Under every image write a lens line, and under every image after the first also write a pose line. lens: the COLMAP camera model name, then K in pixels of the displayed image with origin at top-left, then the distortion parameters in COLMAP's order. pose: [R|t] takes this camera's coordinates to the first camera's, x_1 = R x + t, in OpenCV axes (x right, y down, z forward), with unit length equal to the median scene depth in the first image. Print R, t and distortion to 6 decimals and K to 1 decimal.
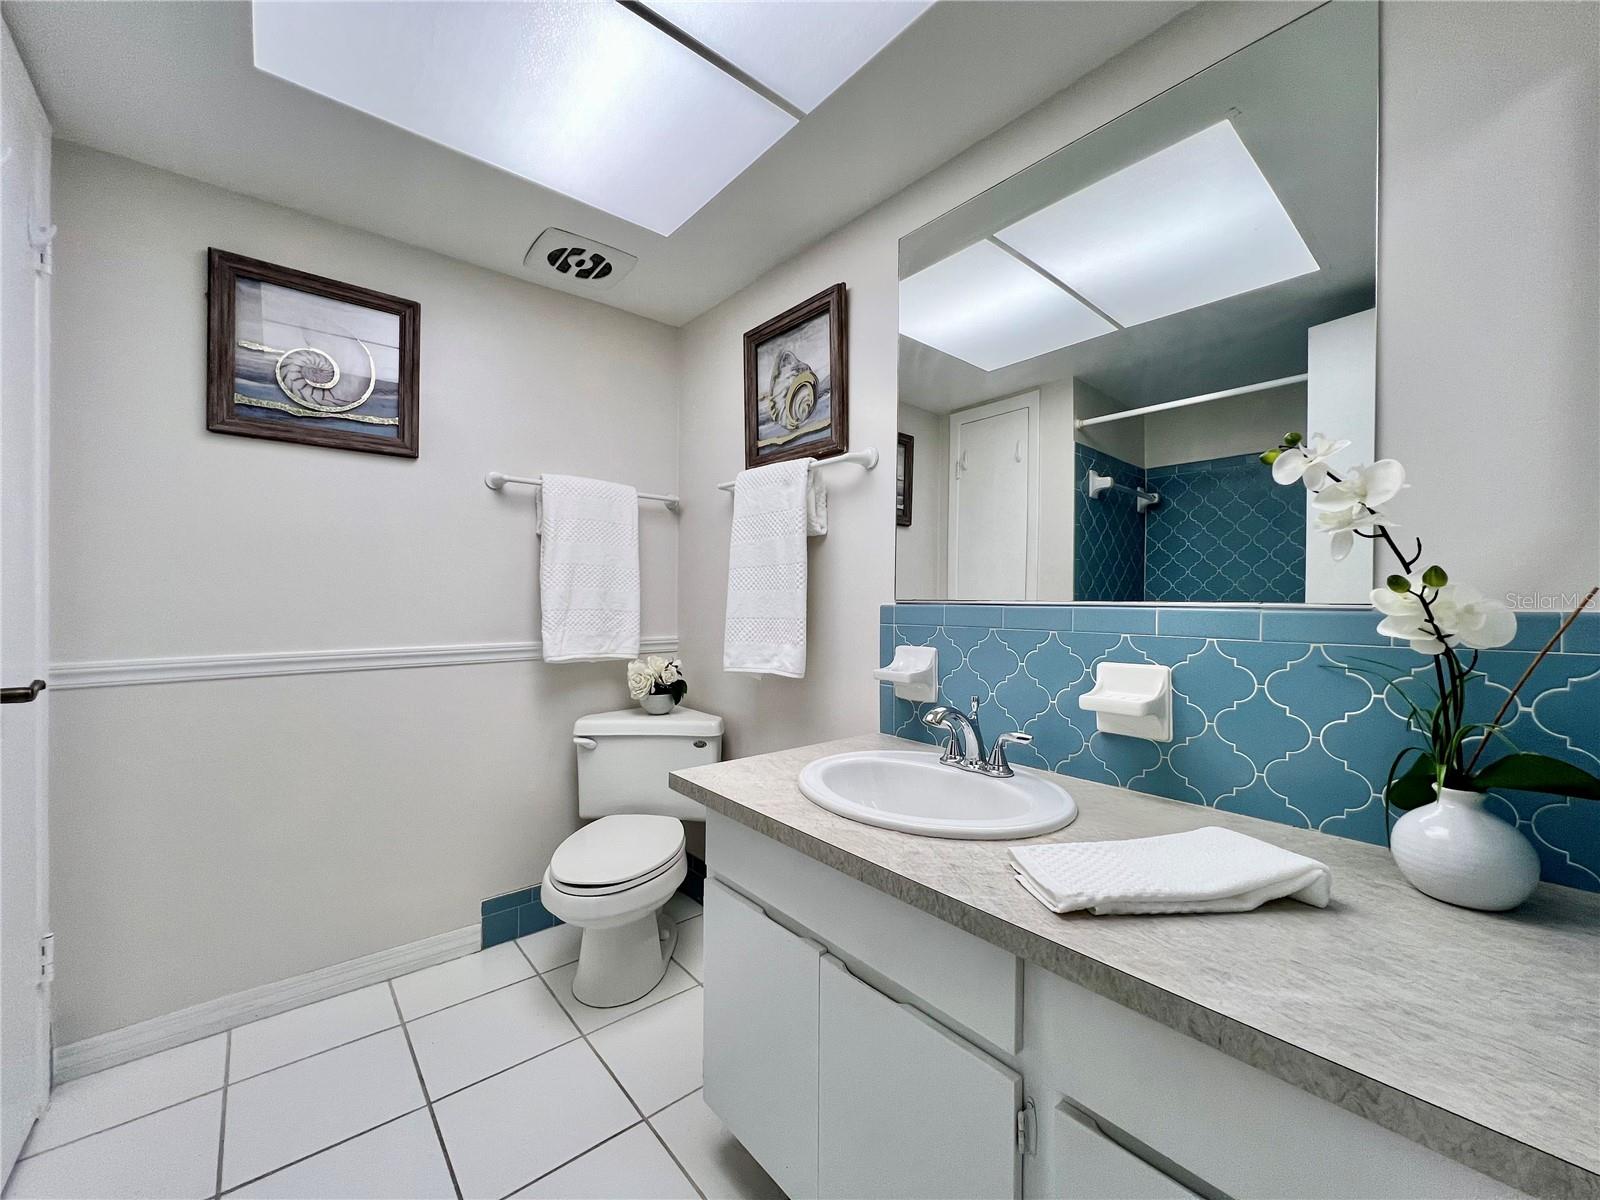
lens RADIAL K [[641.3, 0, 800.0], [0, 641.3, 600.0], [0, 0, 1]] dist [-0.001637, -0.000108]
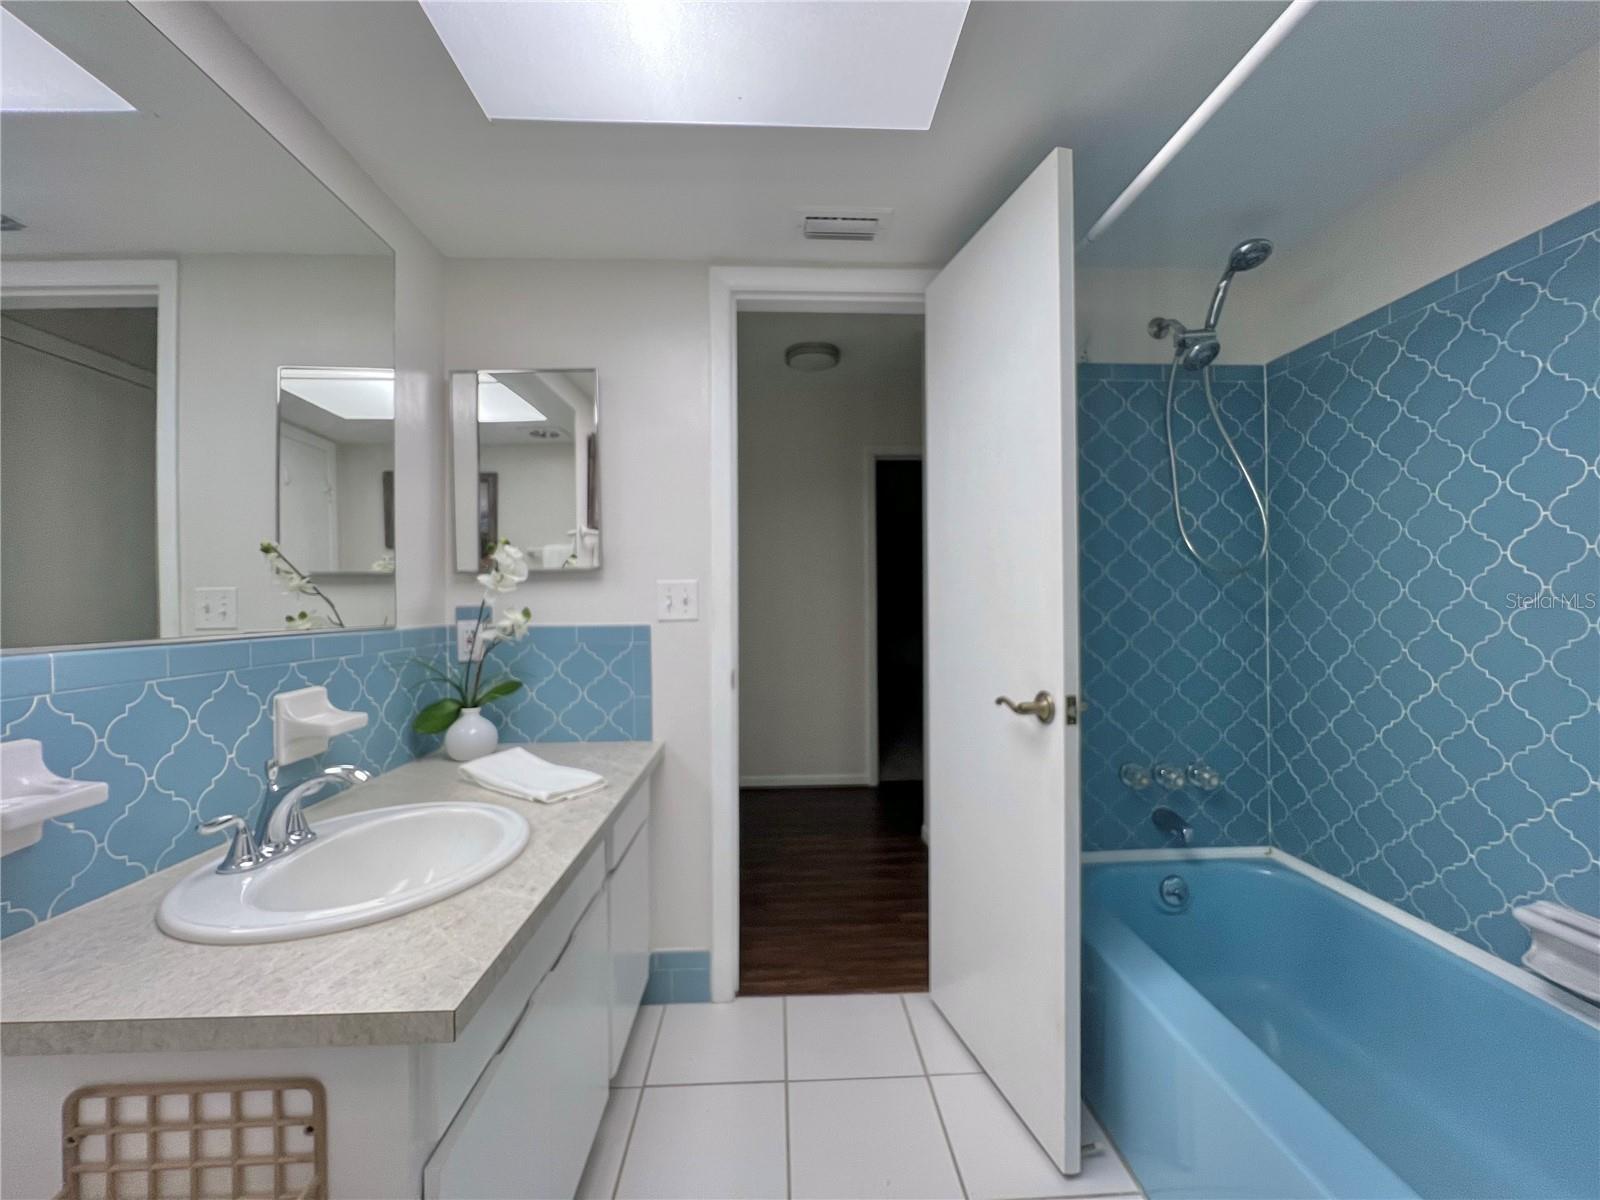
lens RADIAL K [[642.6, 0, 800.0], [0, 642.6, 600.0], [0, 0, 1]] dist [0.000131, 0.000012]
pose [[-0.790945, 0.003839, 0.611875, -0.814547], [0.003514, 0.999992, -0.001732, -0.045454], [-0.611877, 0.000781, -0.790952, 1.412162]]
